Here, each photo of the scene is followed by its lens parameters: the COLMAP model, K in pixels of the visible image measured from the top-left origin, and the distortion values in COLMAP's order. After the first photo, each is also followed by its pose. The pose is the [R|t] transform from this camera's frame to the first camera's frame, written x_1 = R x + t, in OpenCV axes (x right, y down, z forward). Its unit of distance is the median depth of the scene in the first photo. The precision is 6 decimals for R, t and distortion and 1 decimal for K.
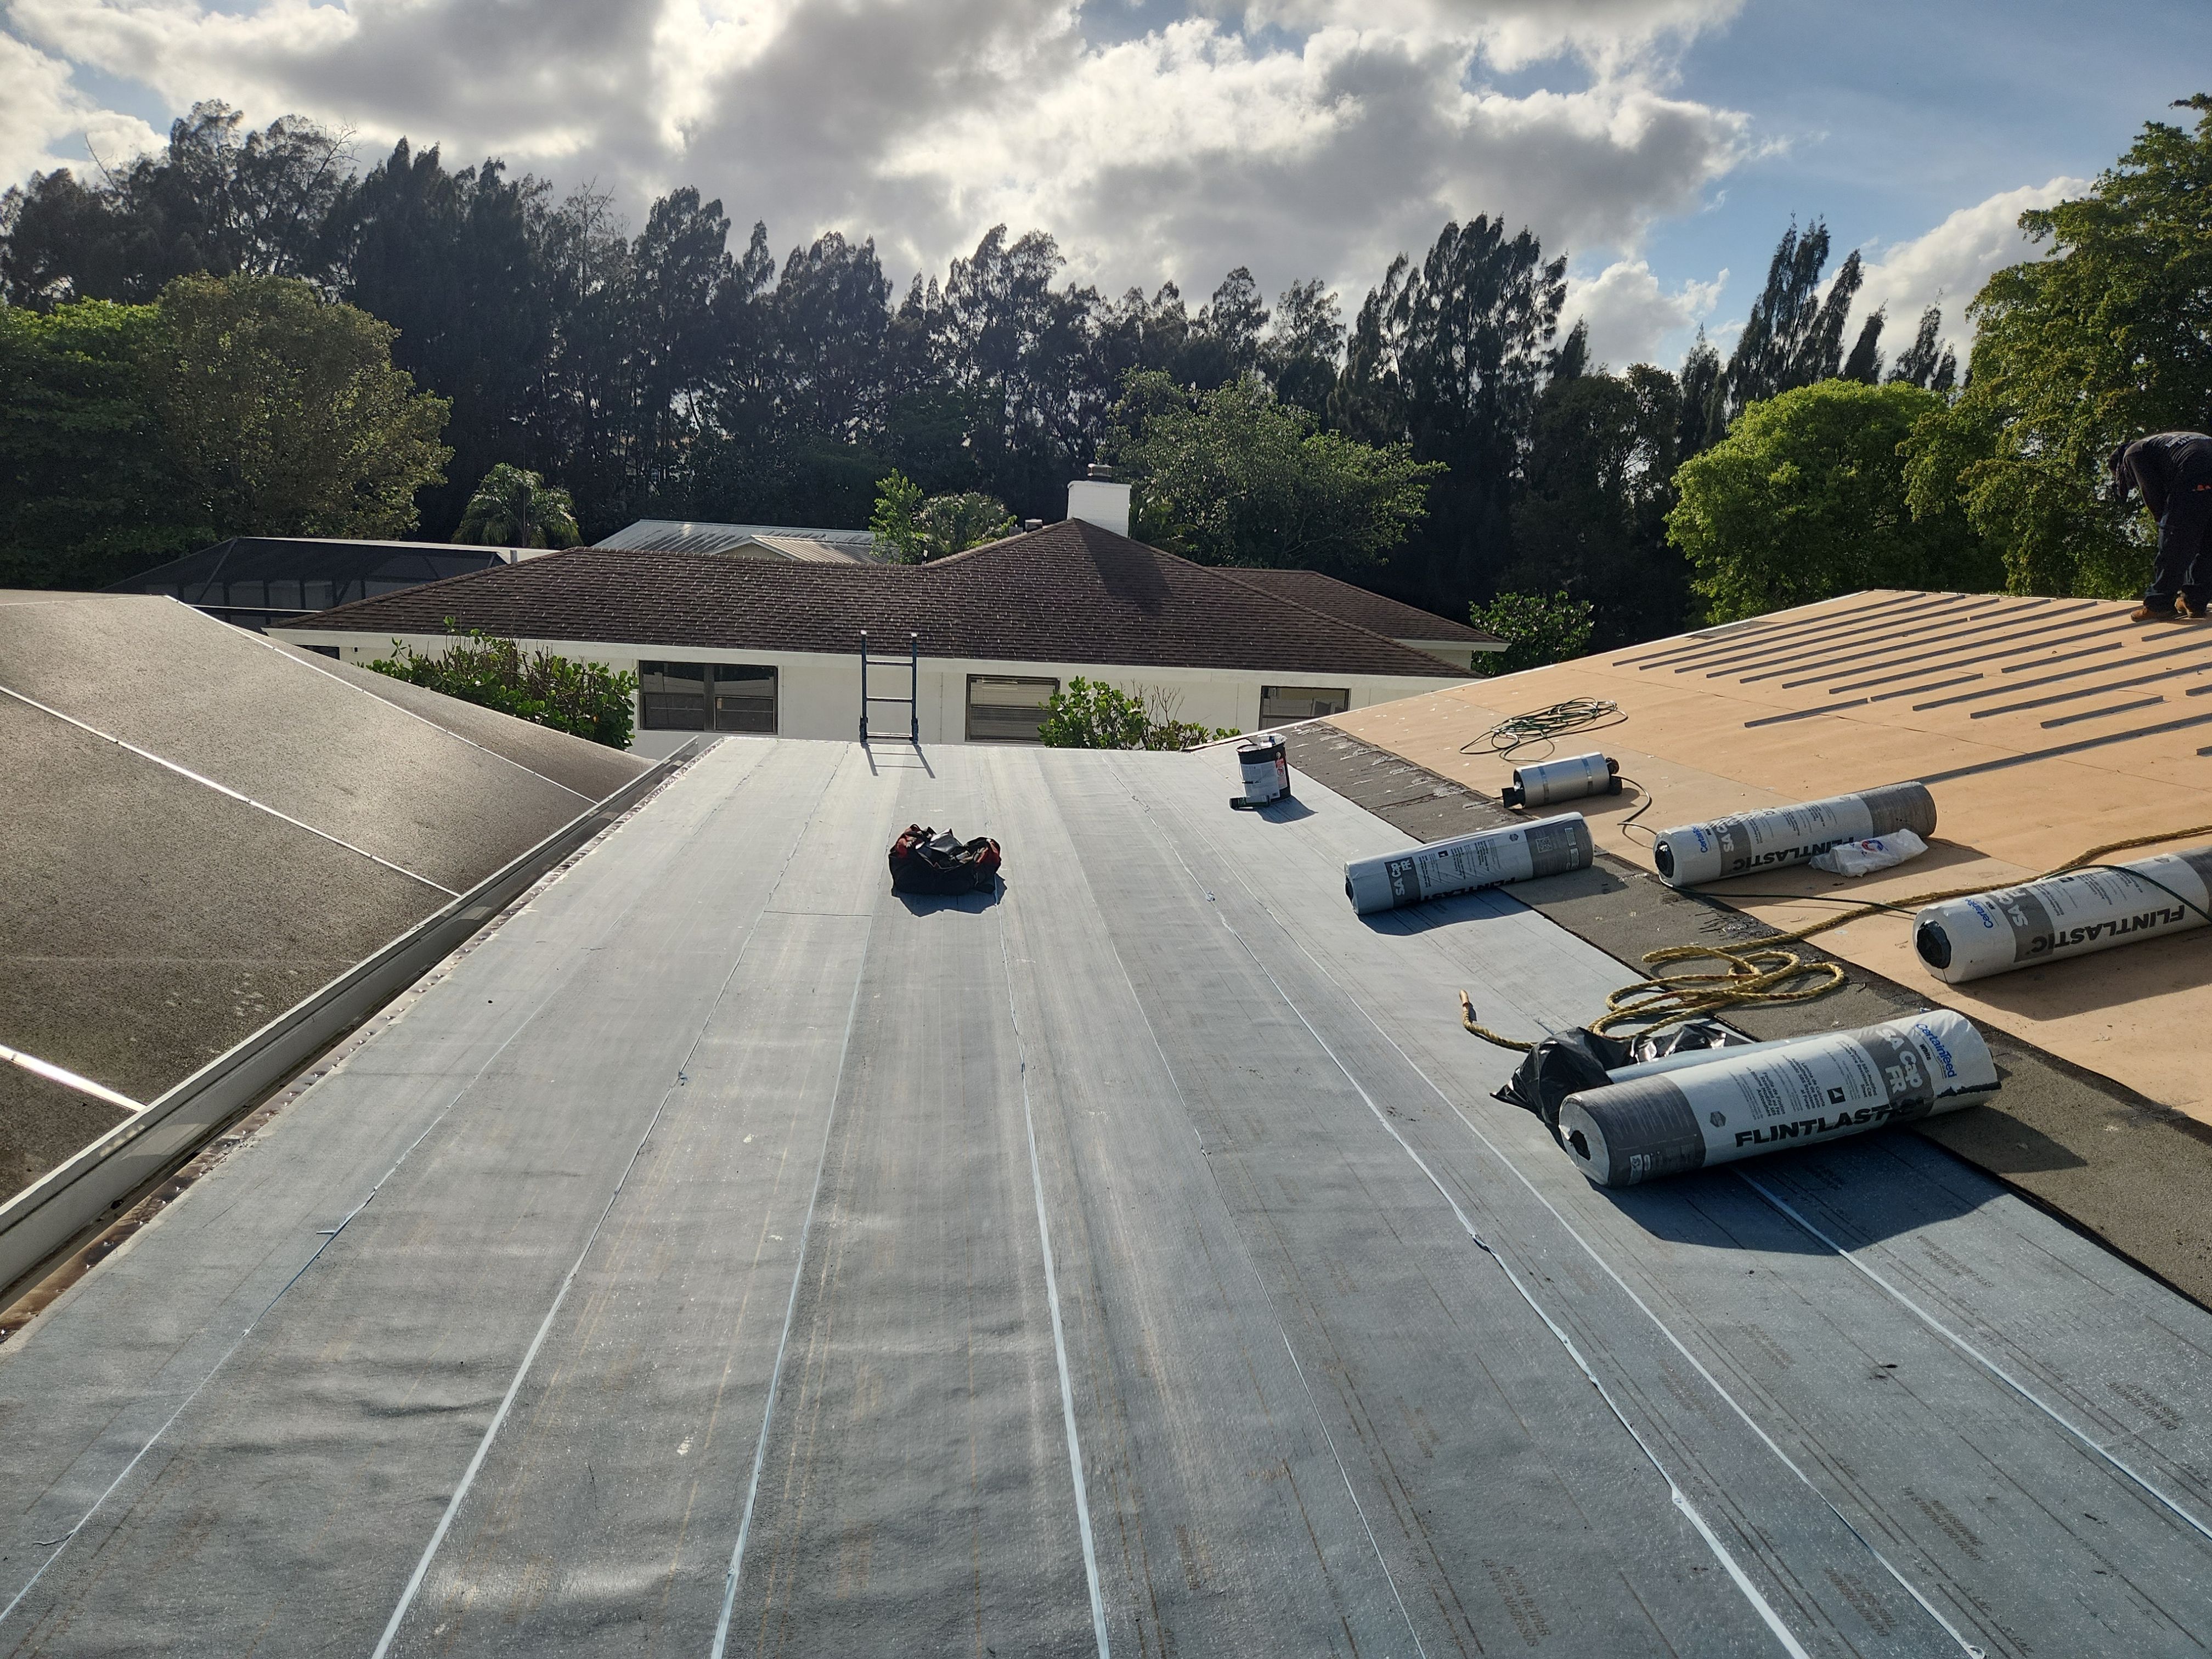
lens RADIAL K [[1485.7, 0, 1131.8], [0, 1485.7, 840.3], [0, 0, 1]] dist [0.093728, -0.088572]
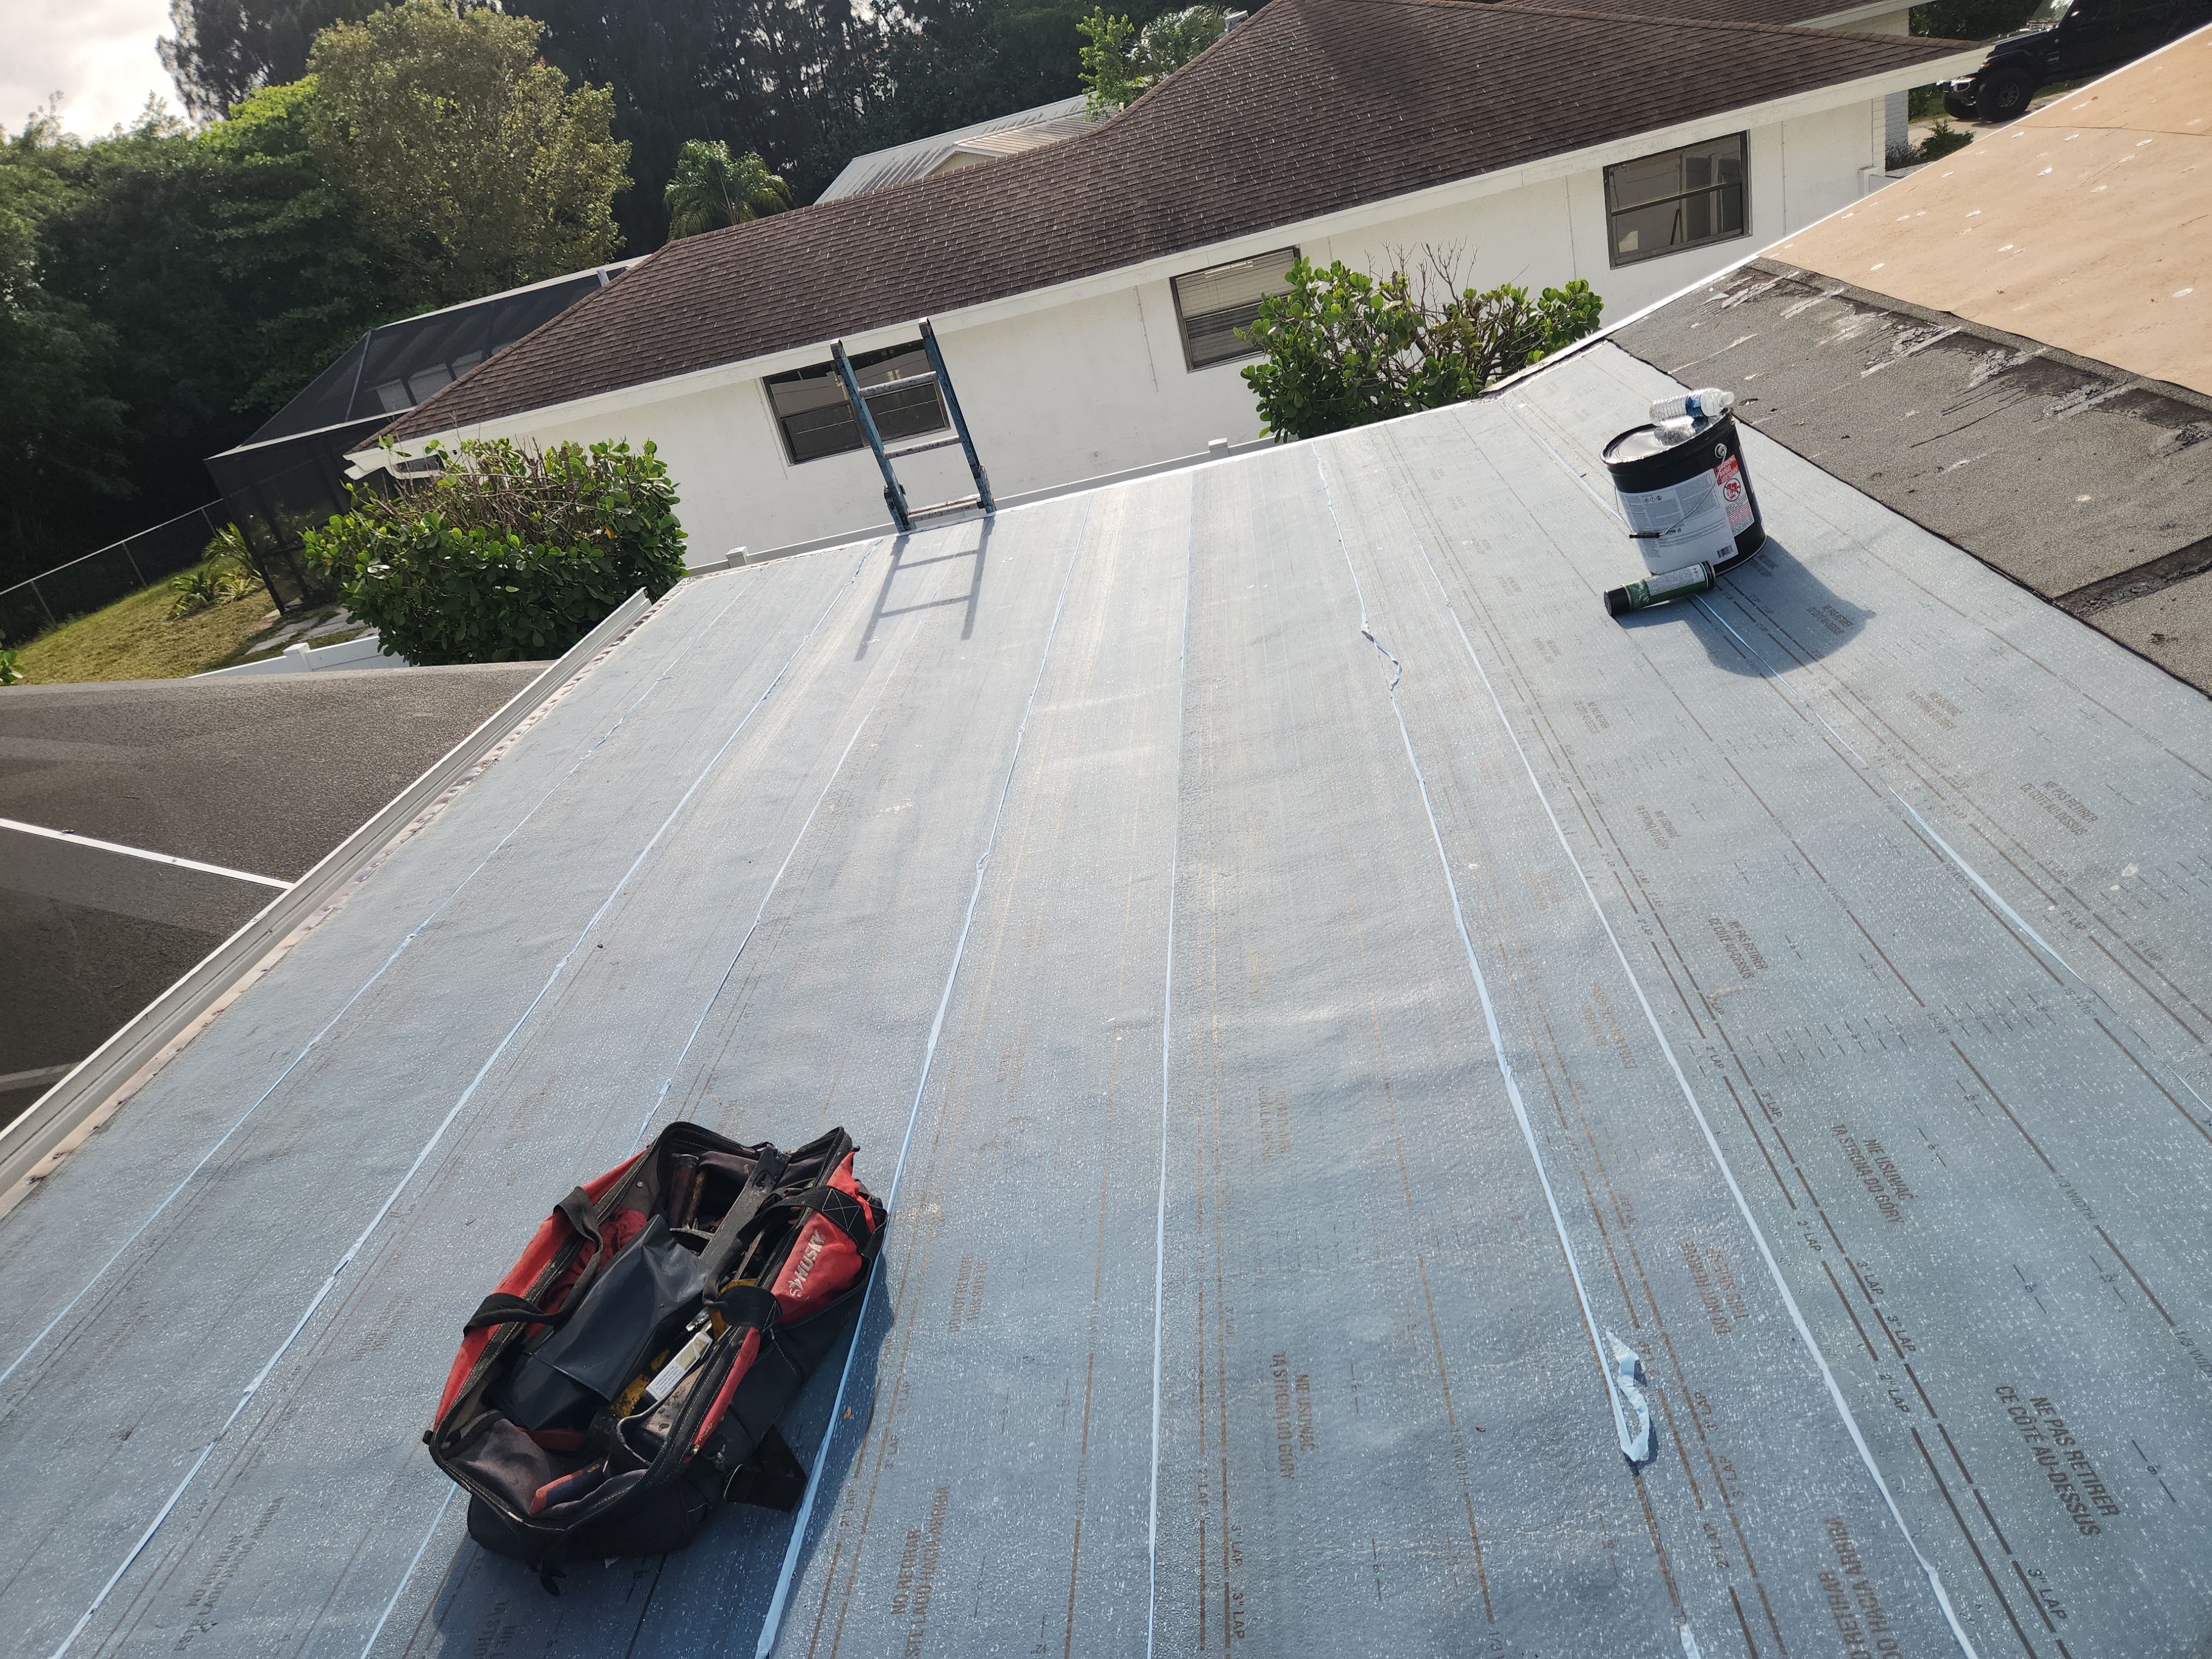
lens RADIAL K [[1481.6, 0, 1091.8], [0, 1481.6, 809.7], [0, 0, 1]] dist [0.091093, -0.085459]
pose [[0.942246, -0.170508, -0.288270, 0.067436], [0.240131, 0.943928, 0.226577, -0.156383], [0.233473, -0.282714, 0.930357, 0.922986]]
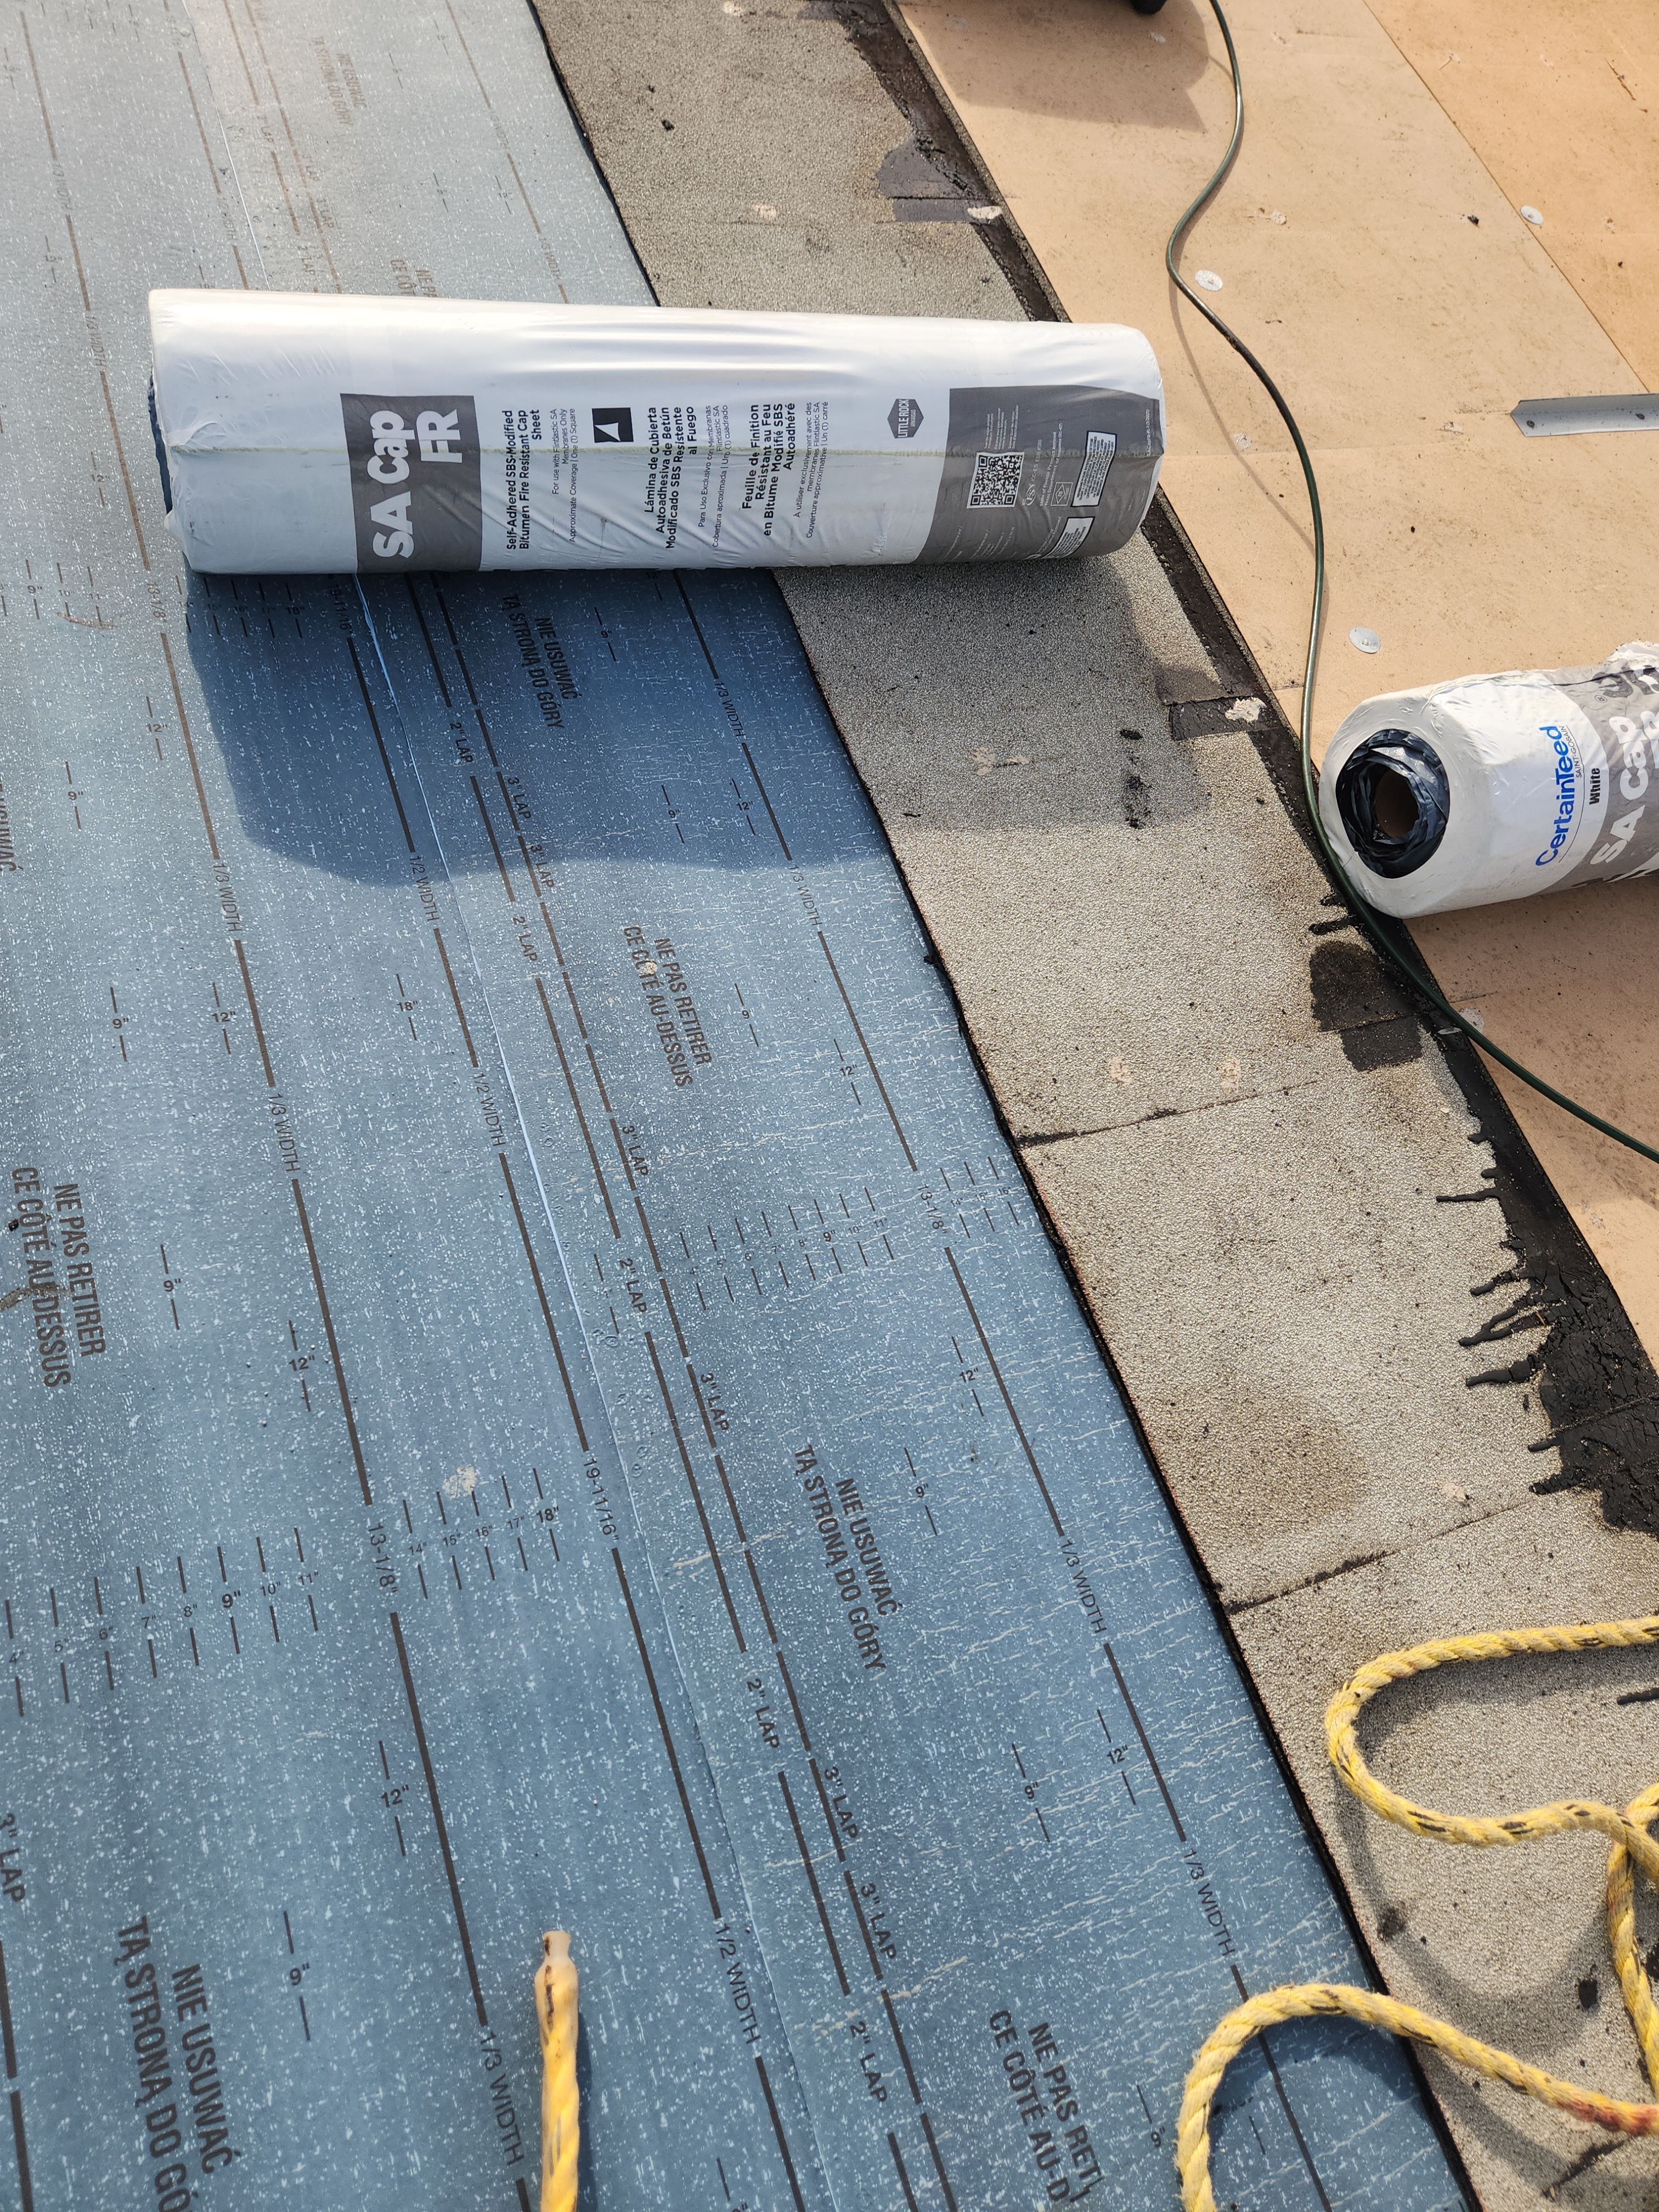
lens RADIAL K [[1445.6, 0, 815.7], [0, 1445.6, 1093.6], [0, 0, 1]] dist [0.080870, -0.076440]
pose [[0.882948, -0.002857, 0.469461, 0.148402], [-0.363508, 0.628652, 0.687501, -0.103637], [-0.297092, -0.777681, 0.554029, 0.892927]]
